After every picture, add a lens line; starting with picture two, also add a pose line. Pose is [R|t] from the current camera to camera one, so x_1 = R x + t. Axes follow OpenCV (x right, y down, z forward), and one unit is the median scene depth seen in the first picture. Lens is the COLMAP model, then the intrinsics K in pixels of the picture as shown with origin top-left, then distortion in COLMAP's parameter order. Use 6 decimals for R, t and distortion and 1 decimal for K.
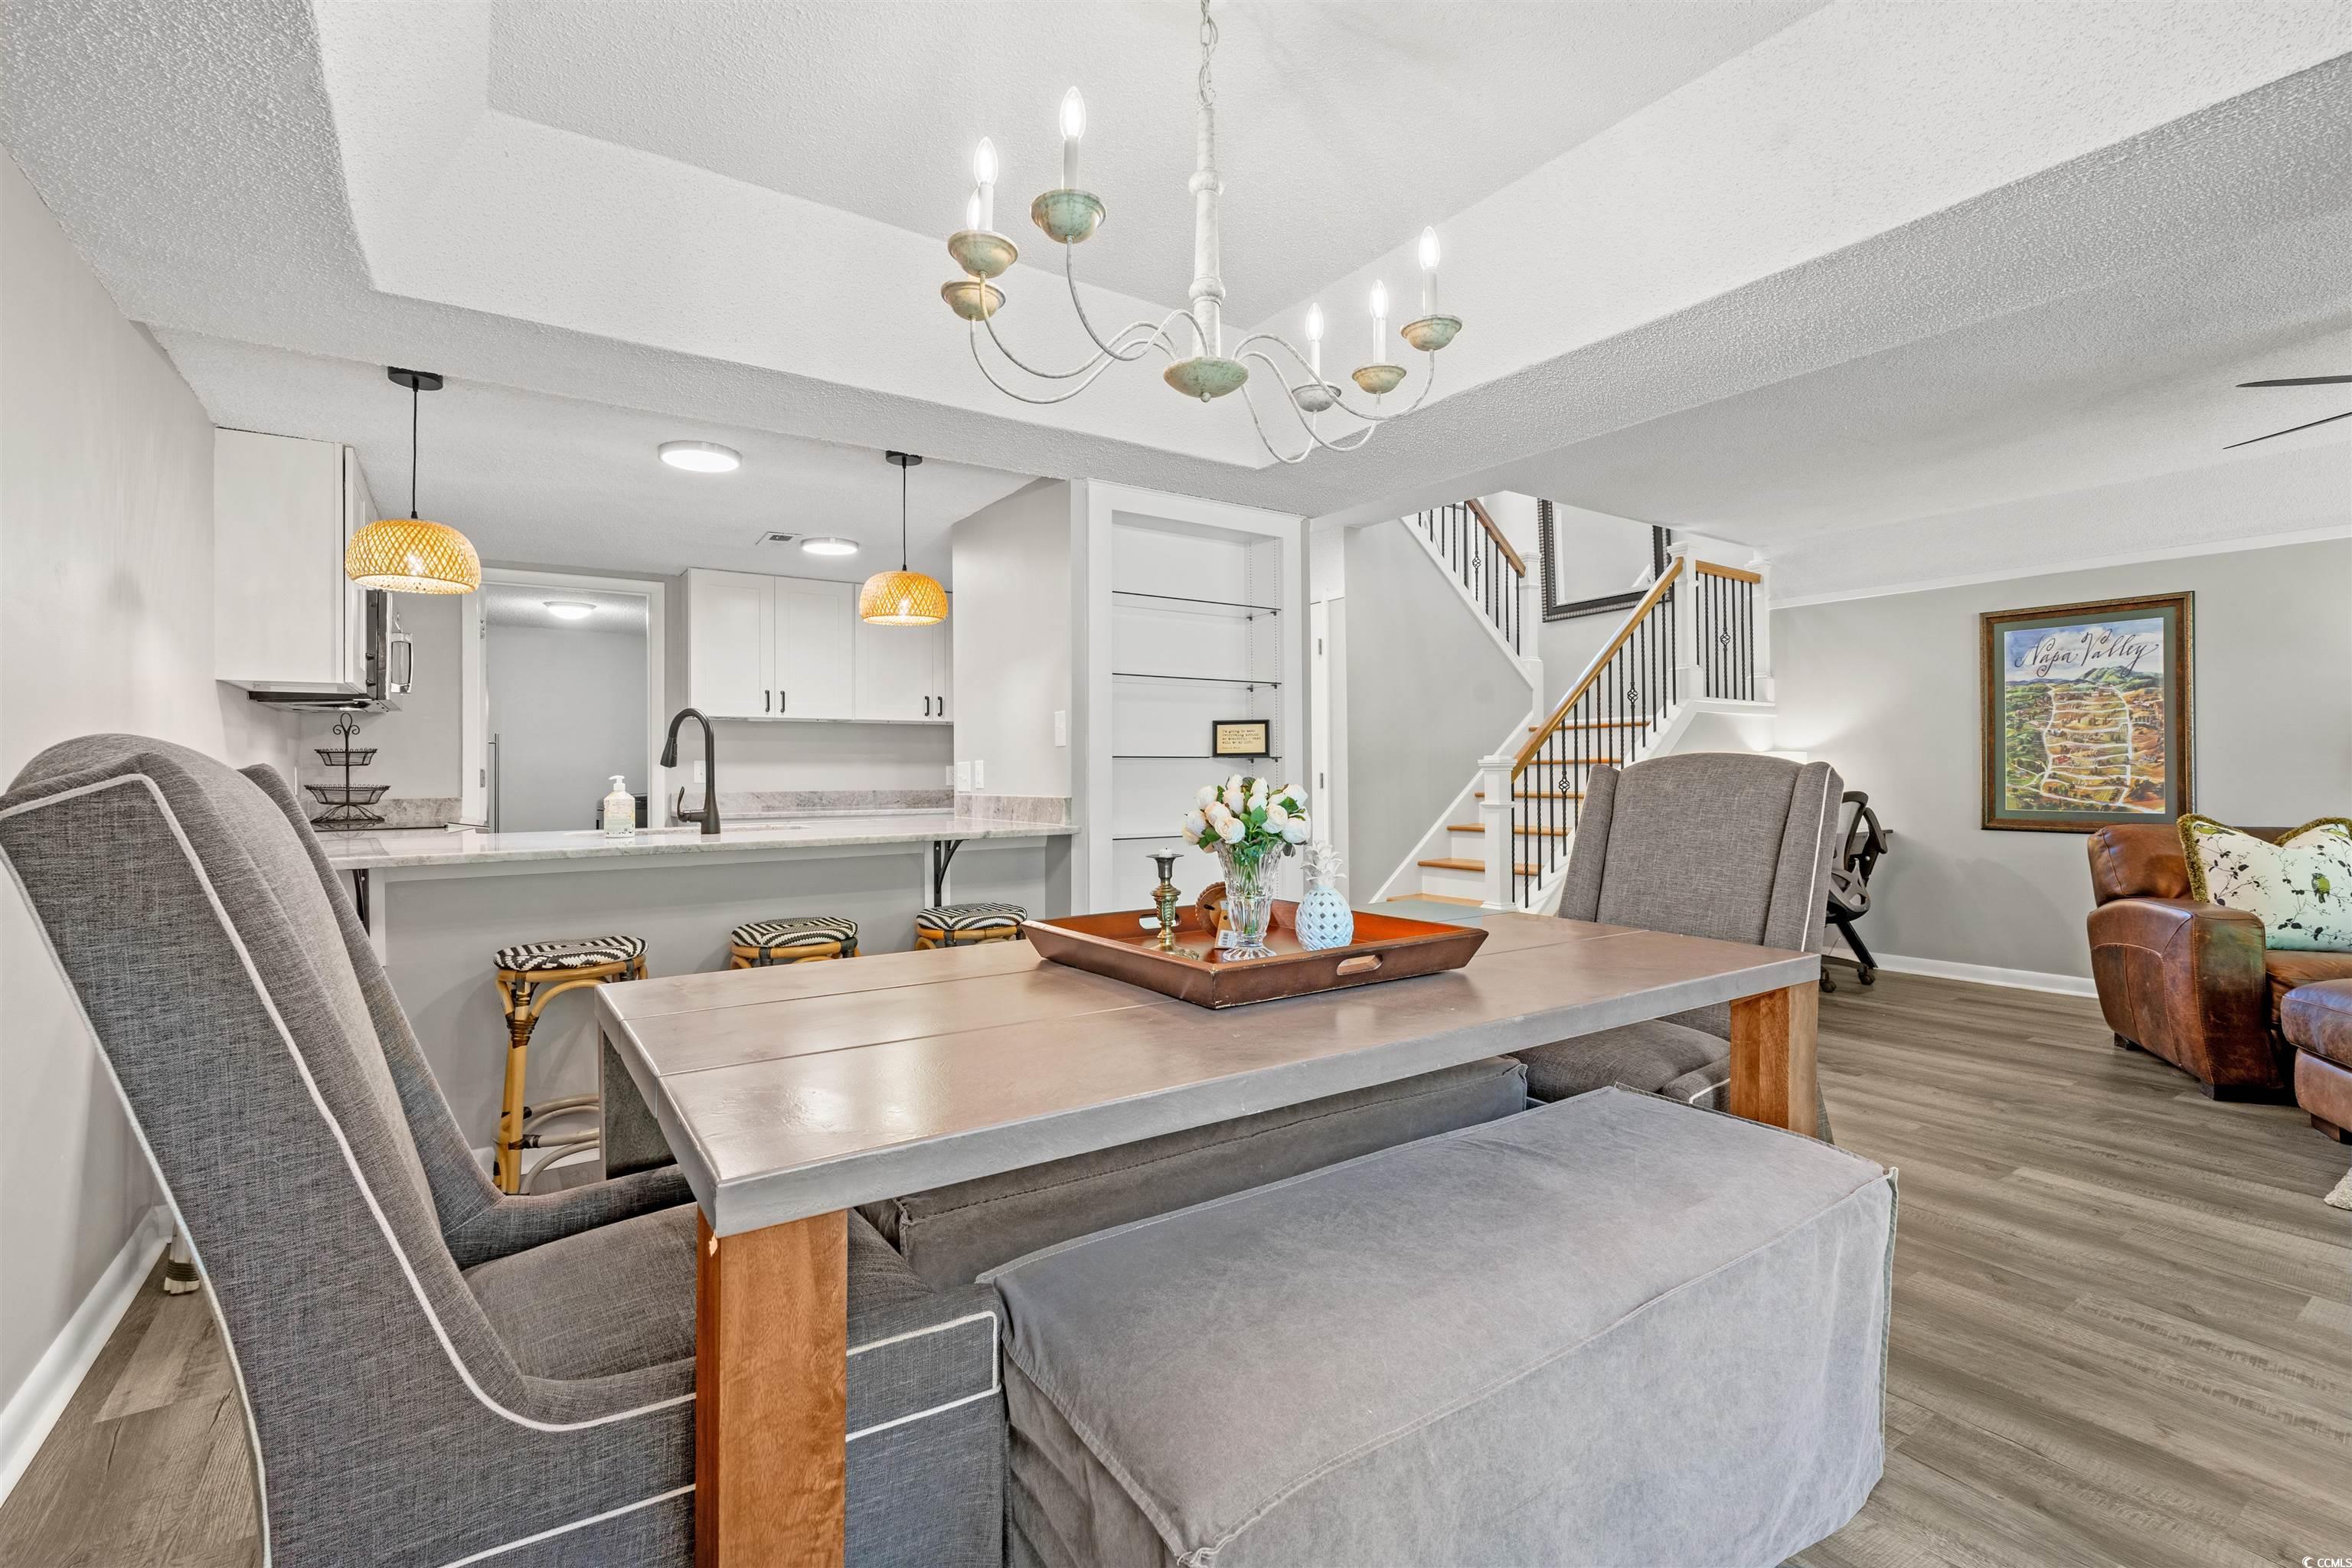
lens RADIAL K [[1044.5, 0, 1171.0], [0, 1044.5, 769.2], [0, 0, 1]] dist [-0.002122, 0.000289]
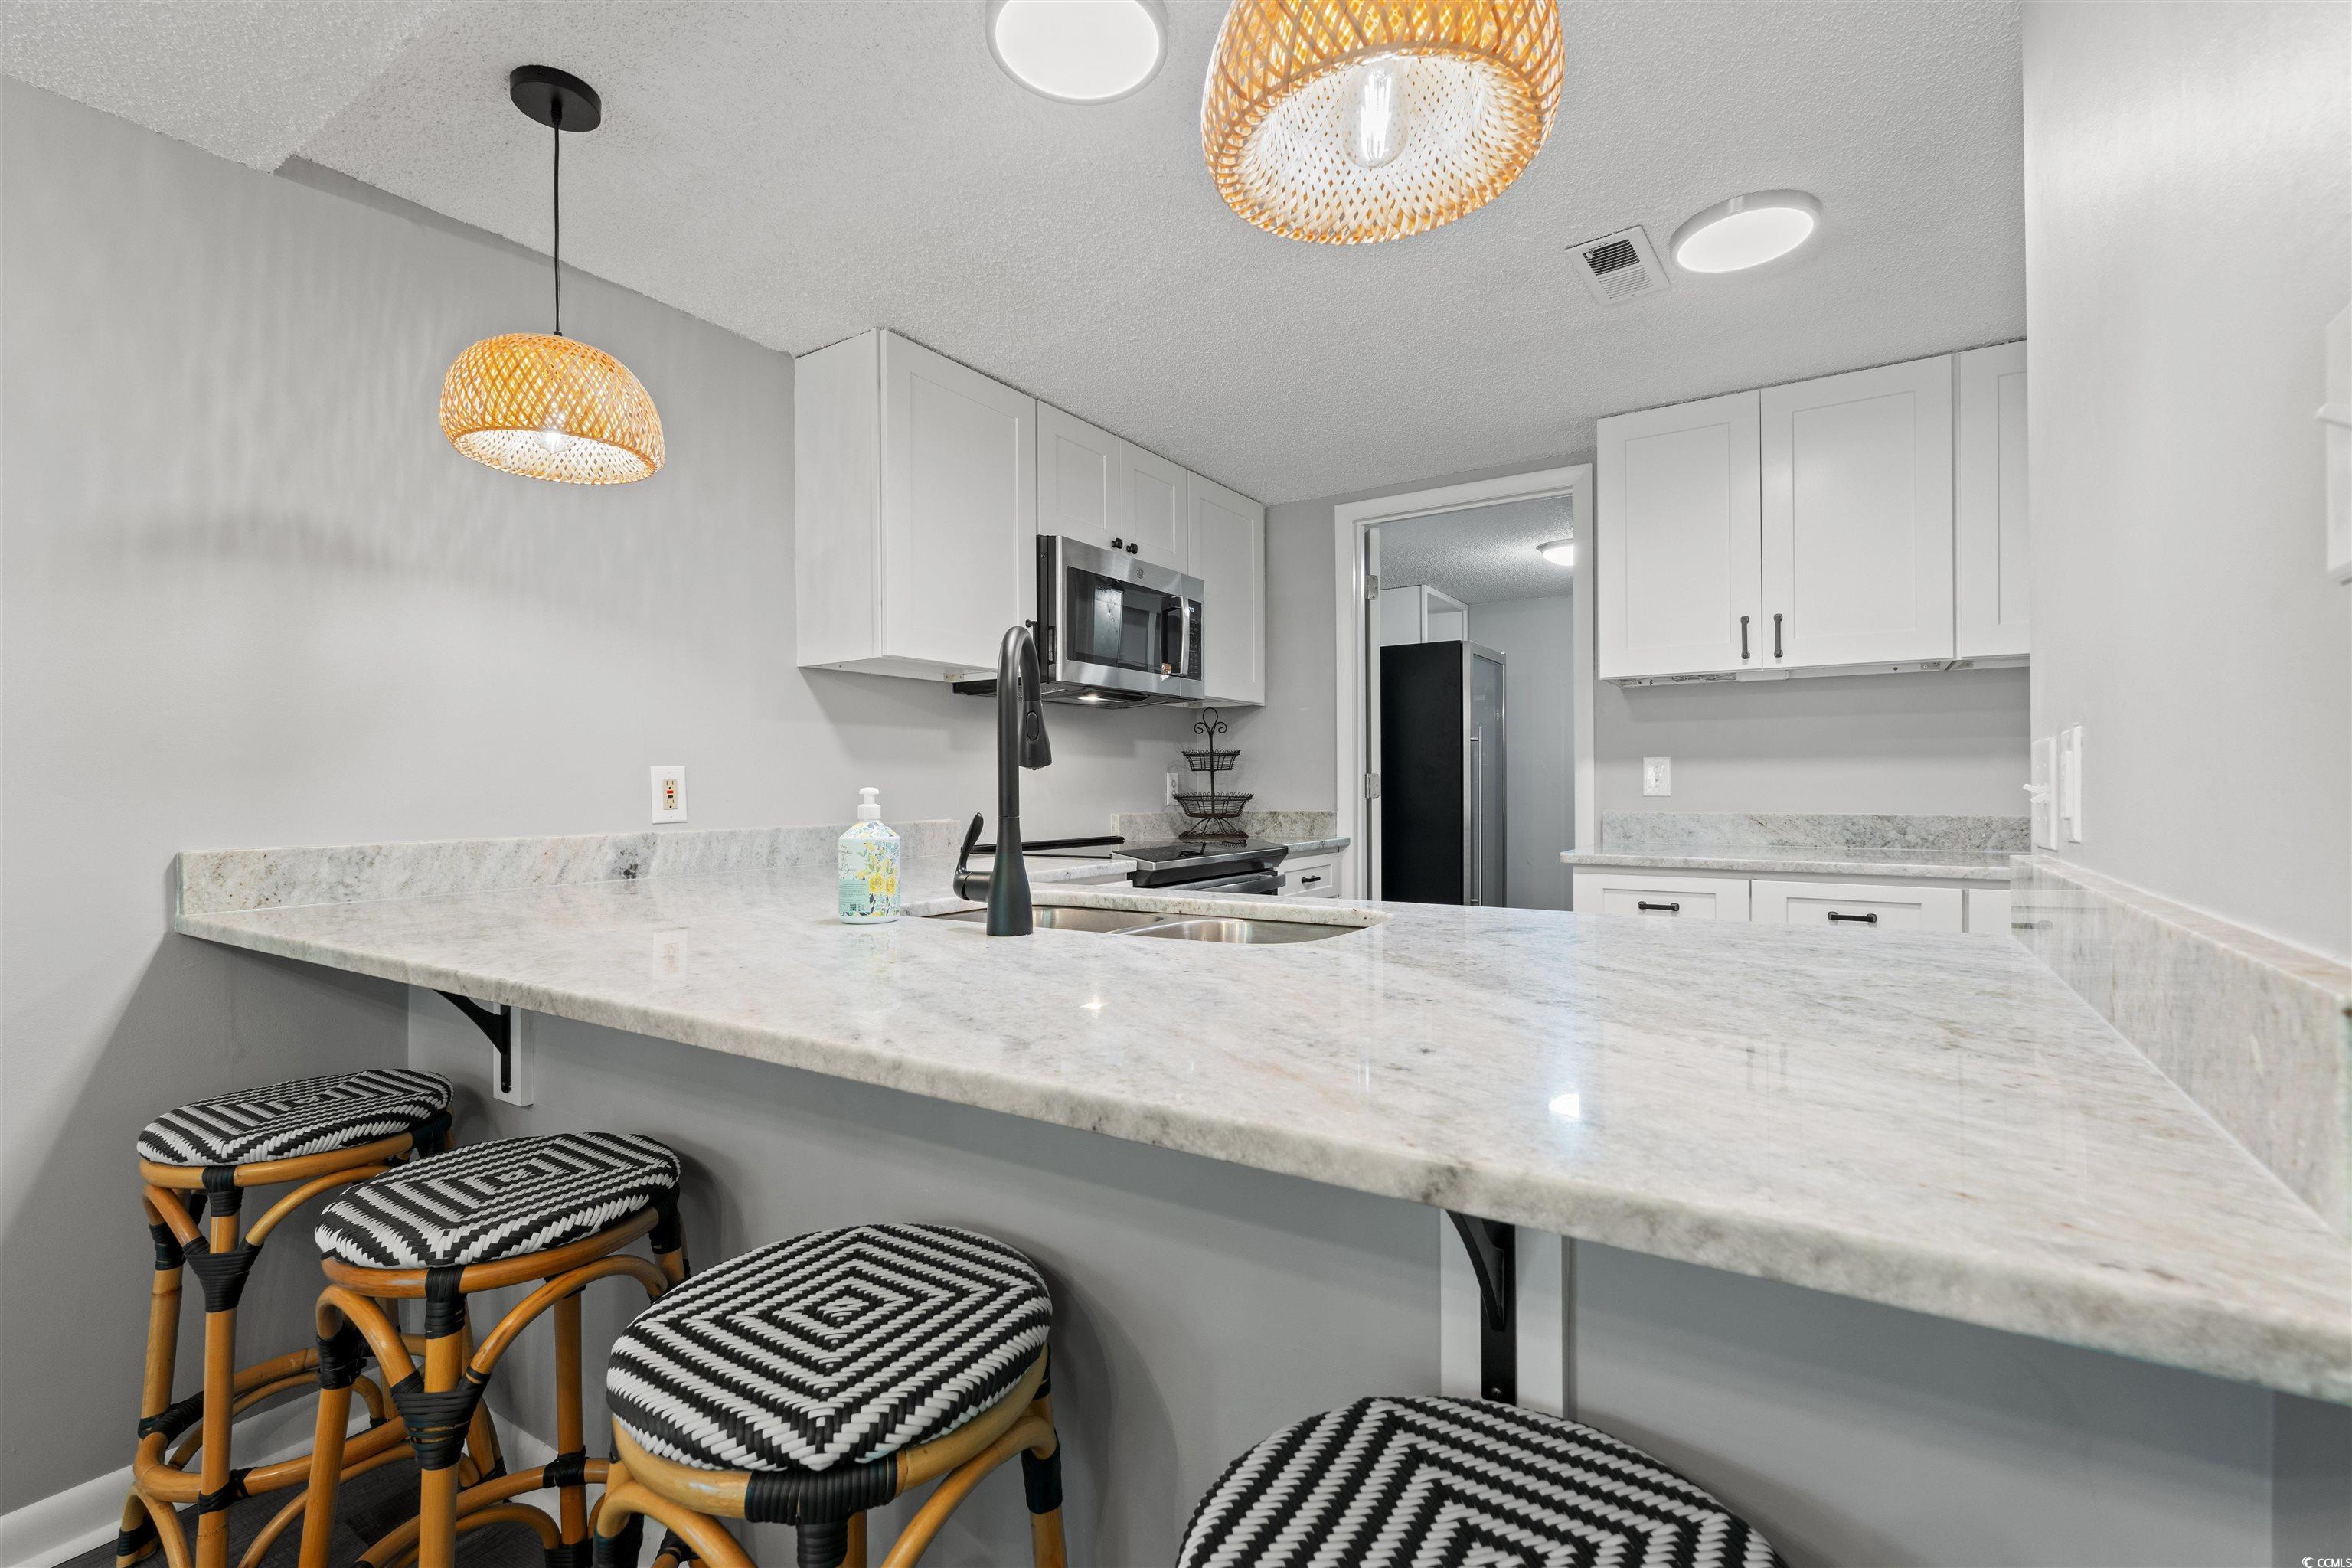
lens RADIAL K [[1026.8, 0, 1176.0], [0, 1026.8, 784.0], [0, 0, 1]] dist [-0.003113, -0.000499]
pose [[0.391623, 0.002734, -0.920122, -0.037998], [0.006427, 0.999963, 0.005707, 0.002226], [0.920103, -0.008148, 0.391591, 0.623118]]
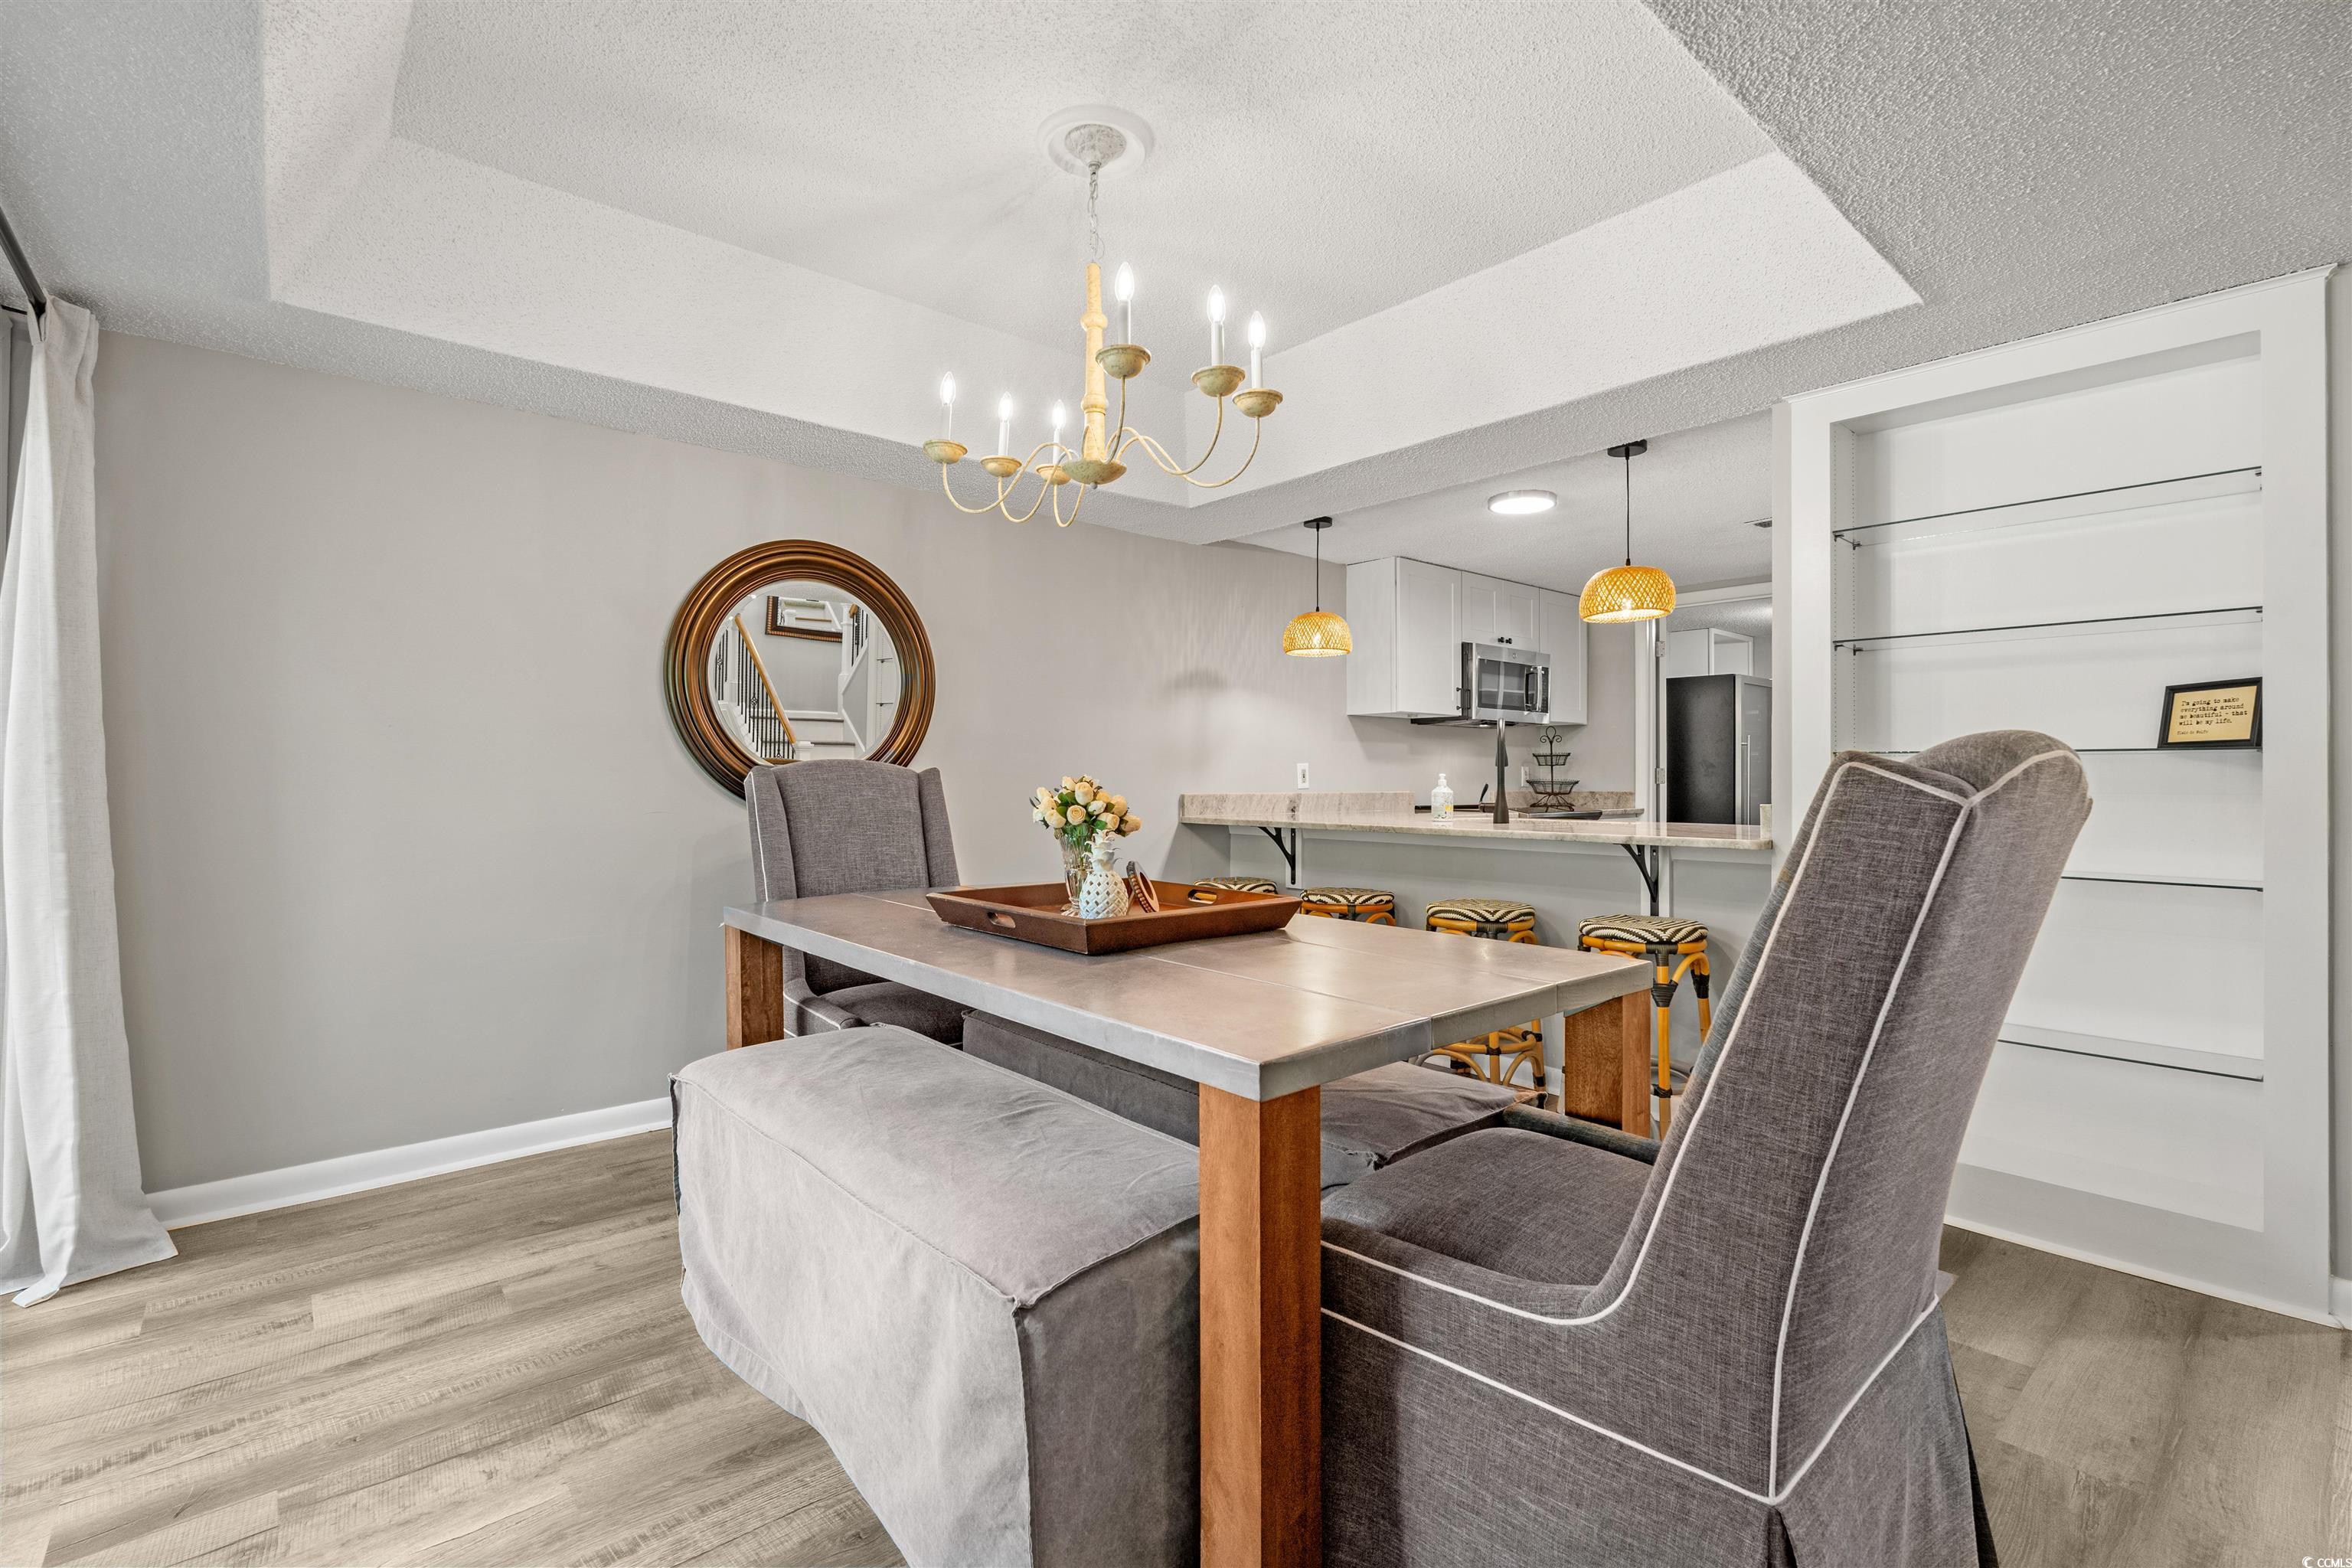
lens RADIAL K [[1051.3, 0, 1177.2], [0, 1051.3, 749.9], [0, 0, 1]] dist [0.000583, 0.000002]
pose [[0.125499, -0.016352, -0.991959, 0.478505], [-0.001856, 0.999859, -0.016717, -0.000117], [0.992092, 0.003939, 0.125451, 0.334830]]
